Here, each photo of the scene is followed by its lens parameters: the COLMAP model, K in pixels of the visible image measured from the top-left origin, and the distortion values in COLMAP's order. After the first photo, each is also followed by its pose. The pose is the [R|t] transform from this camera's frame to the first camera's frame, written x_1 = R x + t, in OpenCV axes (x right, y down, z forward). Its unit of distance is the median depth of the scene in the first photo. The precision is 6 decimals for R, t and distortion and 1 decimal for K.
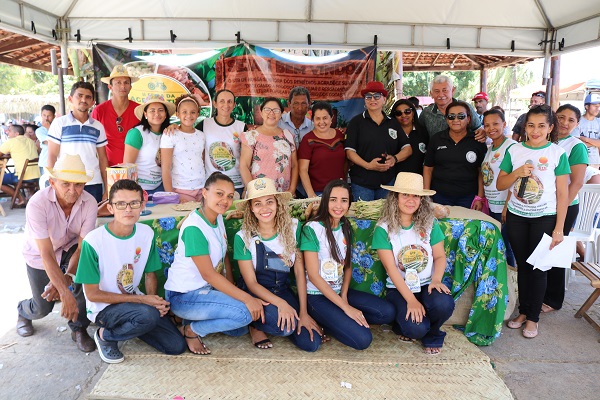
lens RADIAL K [[486.0, 0, 298.4], [0, 486.0, 209.3], [0, 0, 1]] dist [-0.145793, 0.110452]
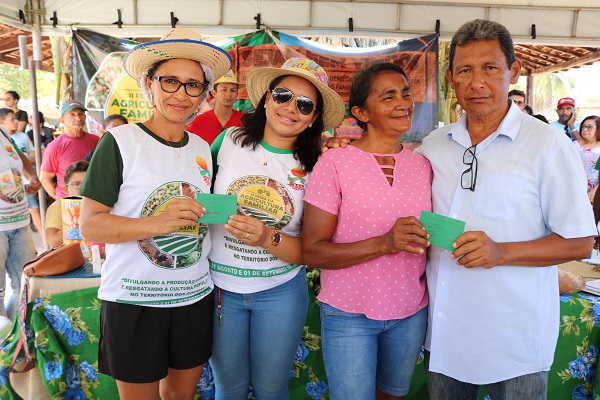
lens RADIAL K [[487.4, 0, 301.6], [0, 487.4, 202.7], [0, 0, 1]] dist [-0.172565, 0.132677]
pose [[0.999120, 0.015378, -0.039017, -0.022040], [-0.016519, 0.999441, -0.029069, -0.047756], [0.038548, 0.029688, 0.998816, 0.248070]]
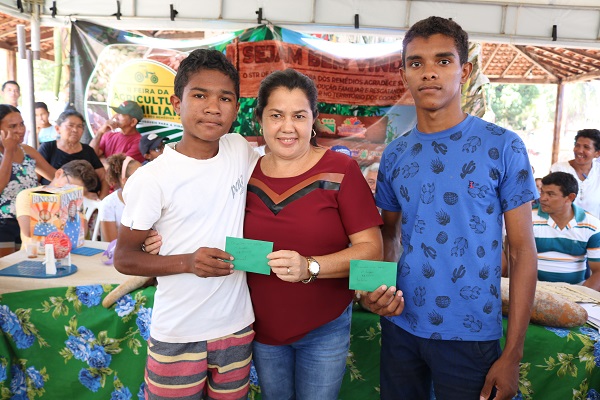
lens RADIAL K [[487.4, 0, 297.1], [0, 487.4, 201.6], [0, 0, 1]] dist [-0.165817, 0.130971]
pose [[0.993229, 0.059167, -0.099976, 0.021751], [-0.062826, 0.997450, -0.033855, -0.054047], [0.097718, 0.039907, 0.994414, 0.289587]]
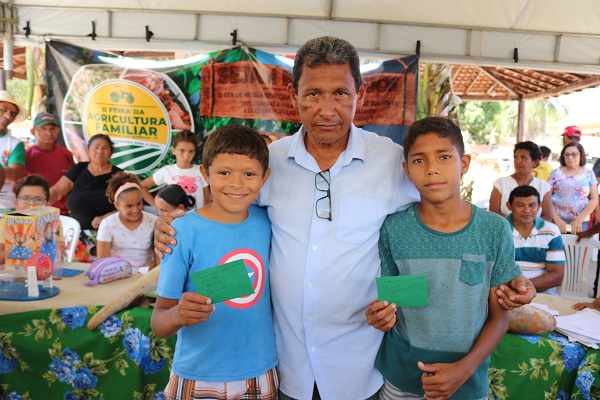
lens RADIAL K [[486.9, 0, 300.2], [0, 486.9, 198.2], [0, 0, 1]] dist [-0.162905, 0.120538]
pose [[0.998627, 0.041572, -0.031865, 0.011936], [-0.043934, 0.996029, -0.077433, -0.055198], [0.028519, 0.078727, 0.996488, 0.276055]]
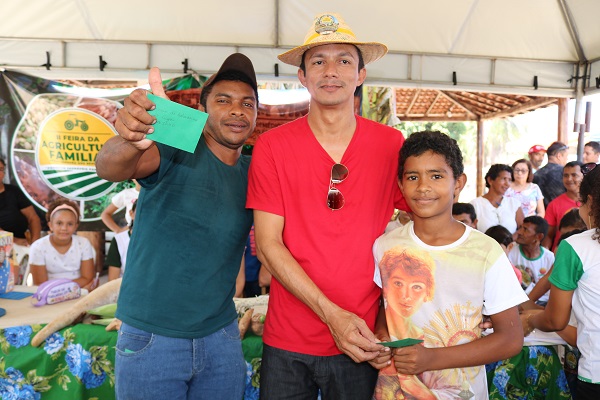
lens RADIAL K [[488.7, 0, 298.7], [0, 488.7, 200.0], [0, 0, 1]] dist [-0.163161, 0.122553]
pose [[0.999665, 0.016676, 0.019788, 0.047109], [-0.014078, 0.992076, -0.124846, -0.048730], [-0.021713, 0.124526, 0.991979, 0.249259]]
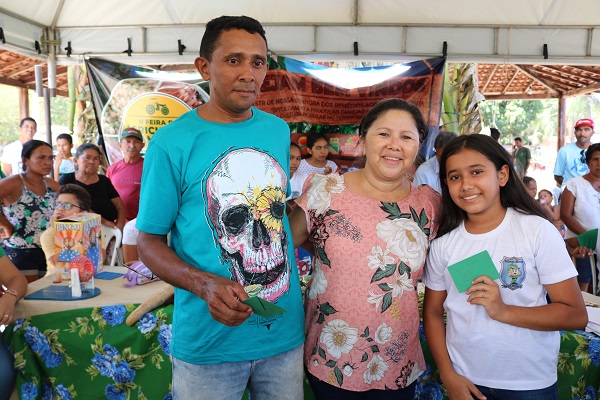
lens RADIAL K [[487.9, 0, 298.5], [0, 487.9, 201.7], [0, 0, 1]] dist [-0.164537, 0.125778]
pose [[0.992853, 0.016330, -0.118224, 0.026836], [-0.026224, 0.996236, -0.082622, -0.048625], [0.116429, 0.085132, 0.989544, 0.261114]]
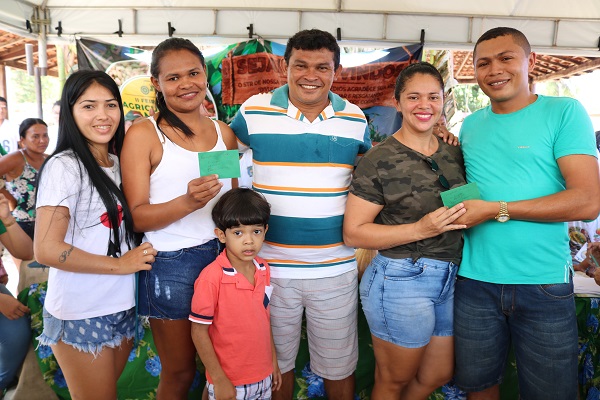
lens RADIAL K [[487.4, 0, 297.1], [0, 487.4, 201.6], [0, 0, 1]] dist [-0.165817, 0.130971]
pose [[0.997501, 0.025174, -0.066015, 0.013064], [-0.028132, 0.998624, -0.044264, -0.038931], [0.064810, 0.046010, 0.996836, 0.214565]]
